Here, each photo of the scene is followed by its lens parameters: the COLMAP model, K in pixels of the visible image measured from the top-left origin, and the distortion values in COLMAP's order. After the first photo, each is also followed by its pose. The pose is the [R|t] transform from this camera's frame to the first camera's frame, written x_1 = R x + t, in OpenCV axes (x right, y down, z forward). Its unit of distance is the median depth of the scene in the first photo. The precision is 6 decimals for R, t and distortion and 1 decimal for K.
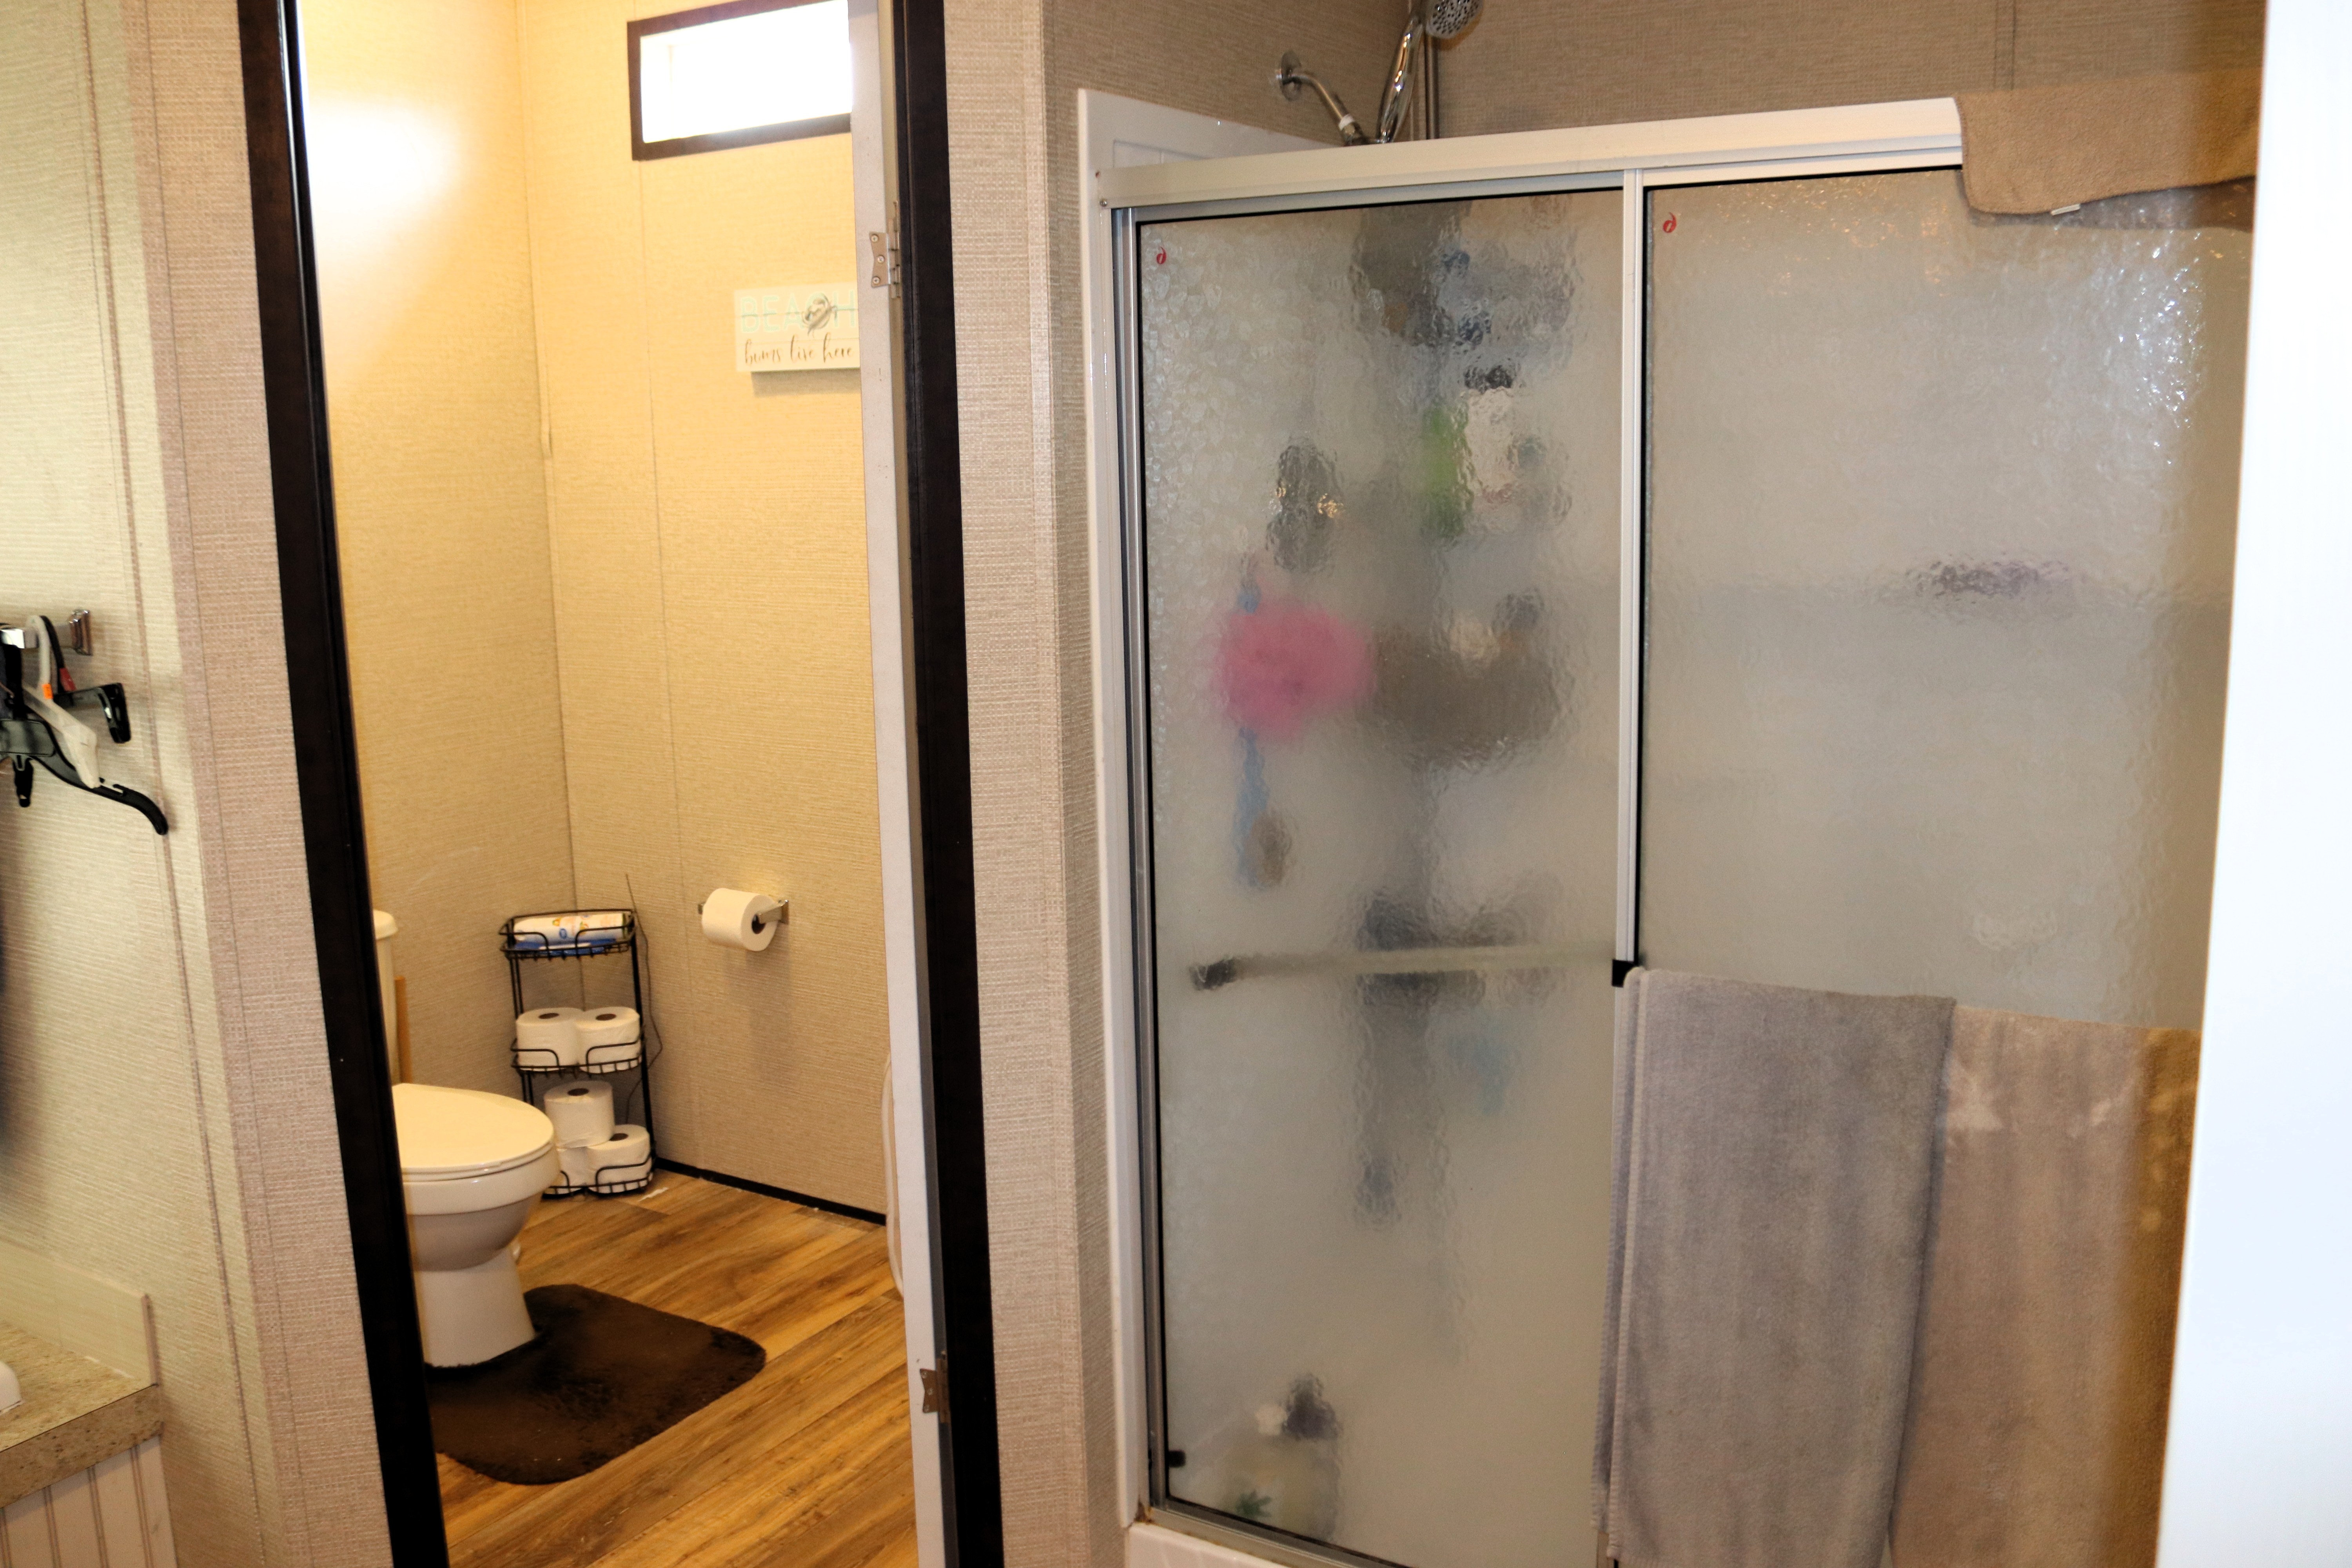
lens RADIAL K [[1988.0, 0, 1180.4], [0, 1988.0, 773.6], [0, 0, 1]] dist [-0.151300, 0.110013]
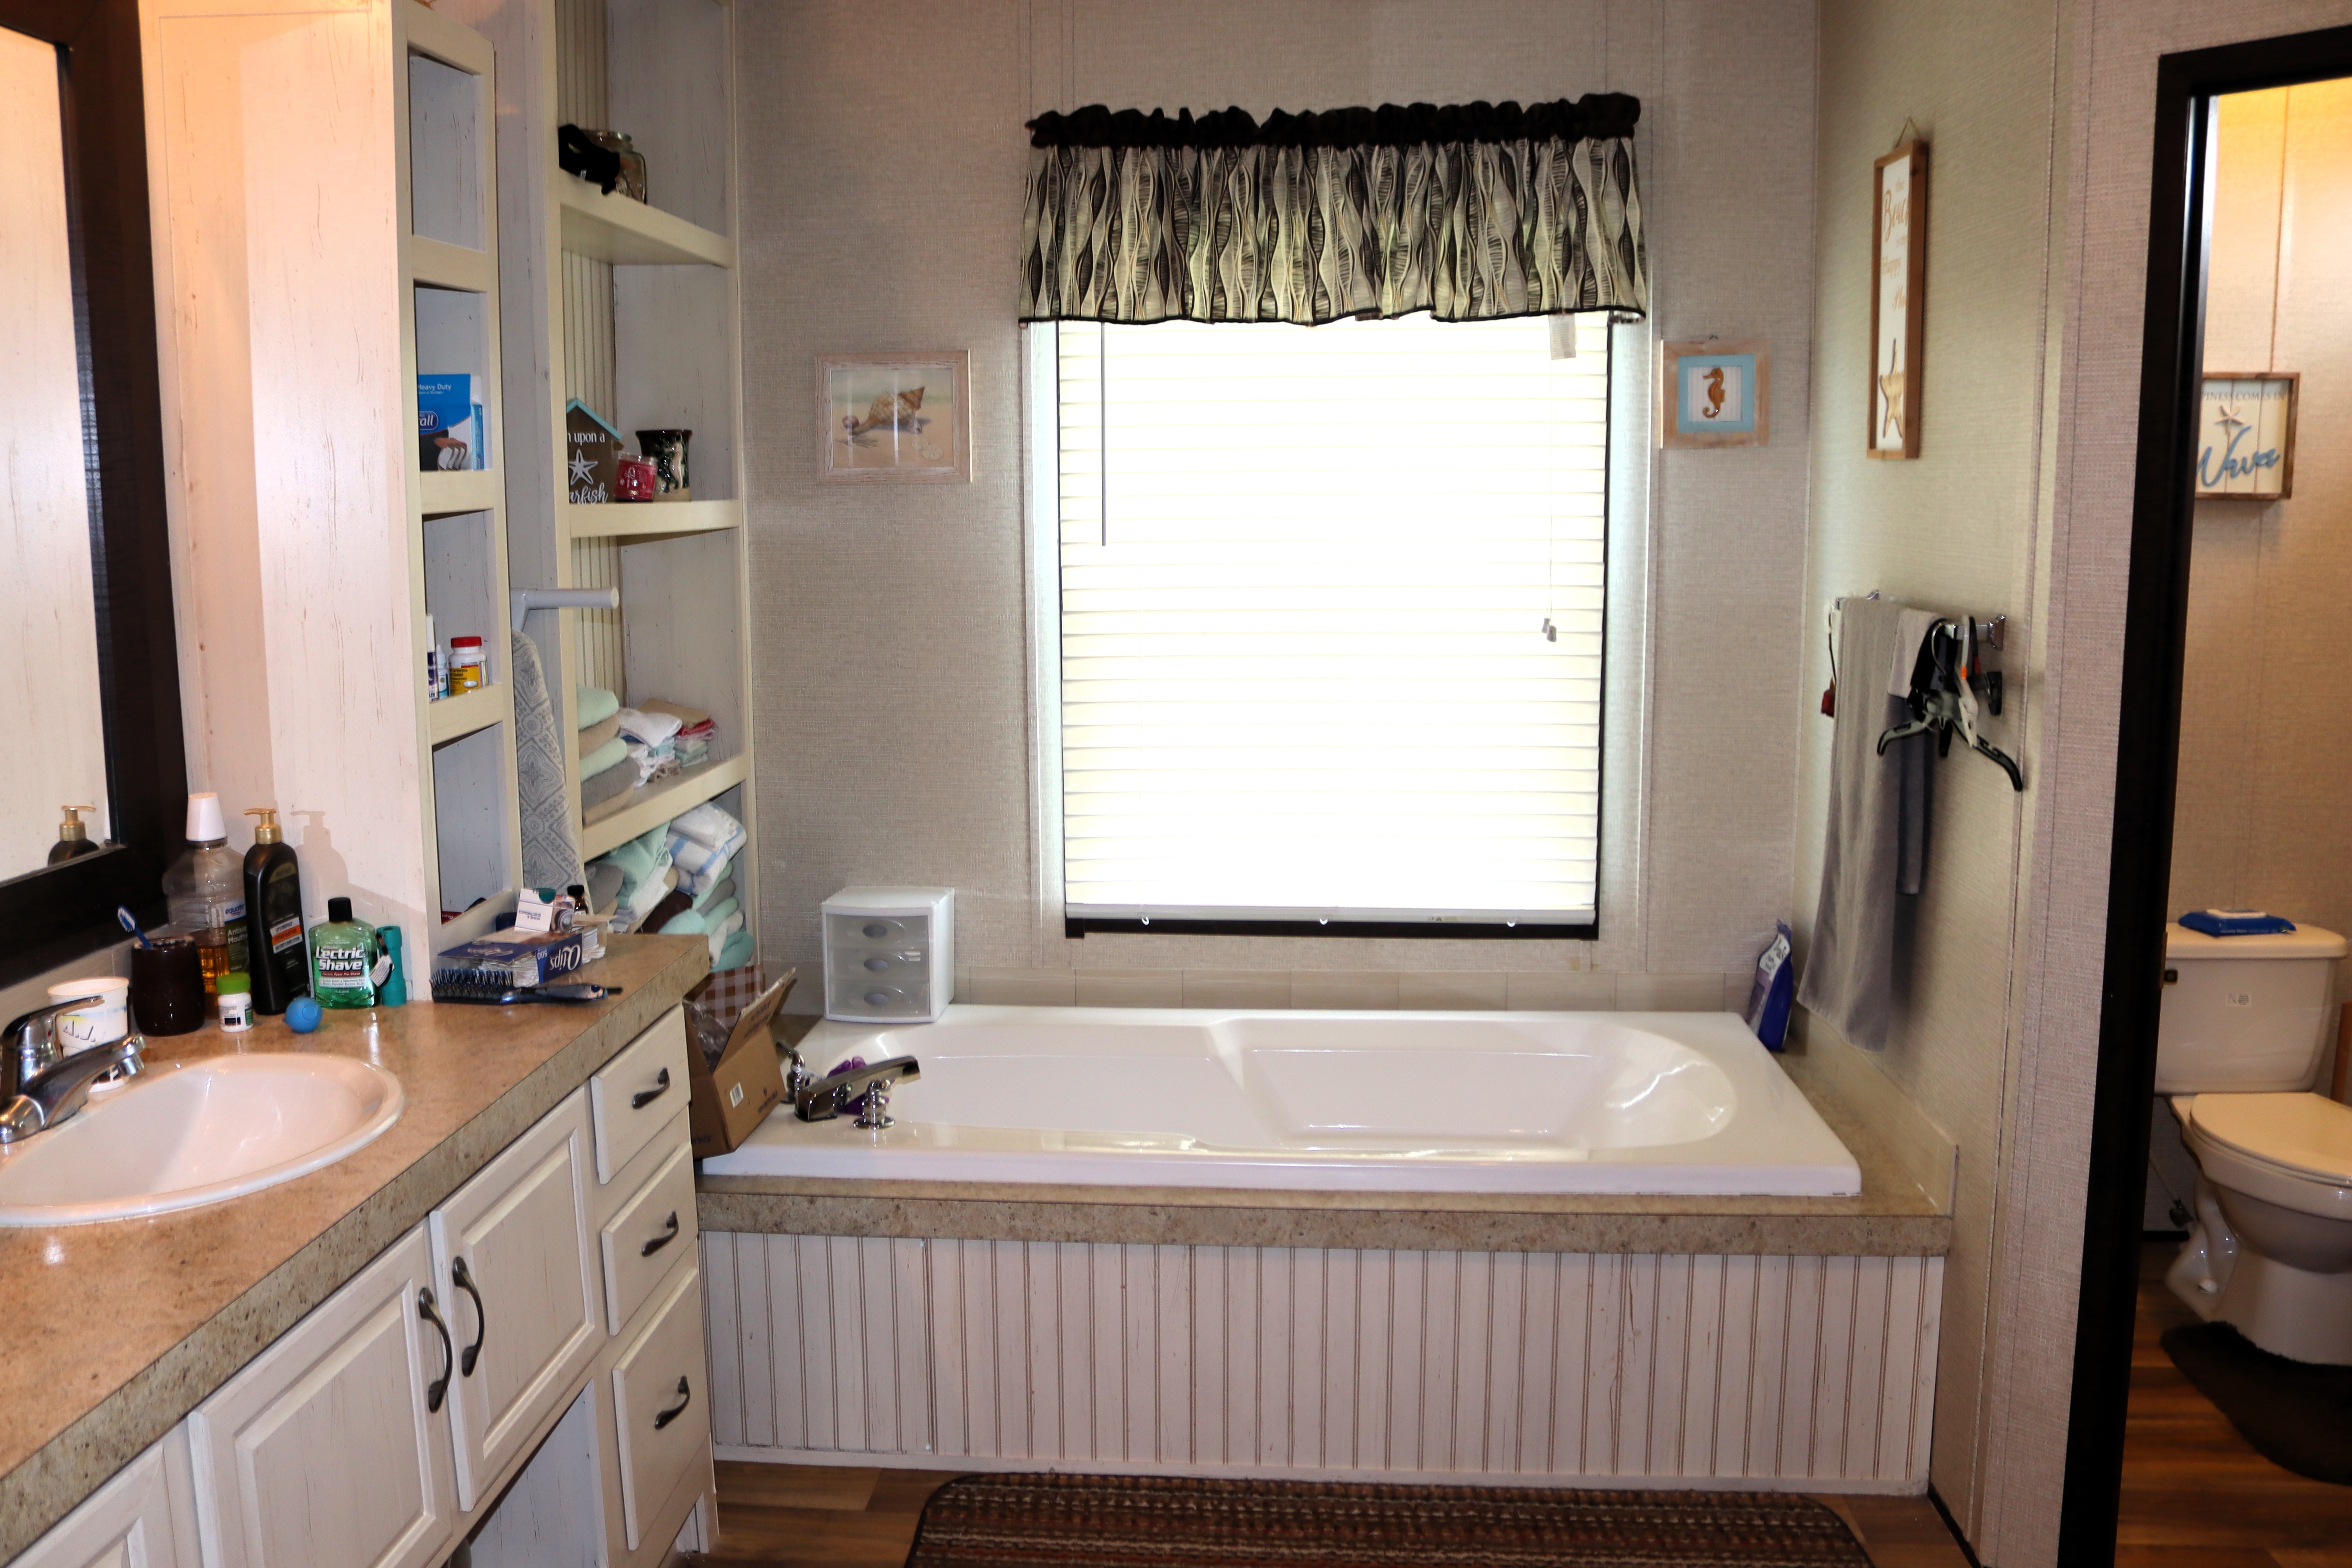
lens RADIAL K [[1988.0, 0, 1177.7], [0, 1988.0, 785.6], [0, 0, 1]] dist [-0.151300, 0.110013]
pose [[0.452487, 0.148463, -0.879326, 0.369096], [-0.166497, 0.982771, 0.080251, 0.017366], [0.876090, 0.110092, 0.469410, -0.117054]]
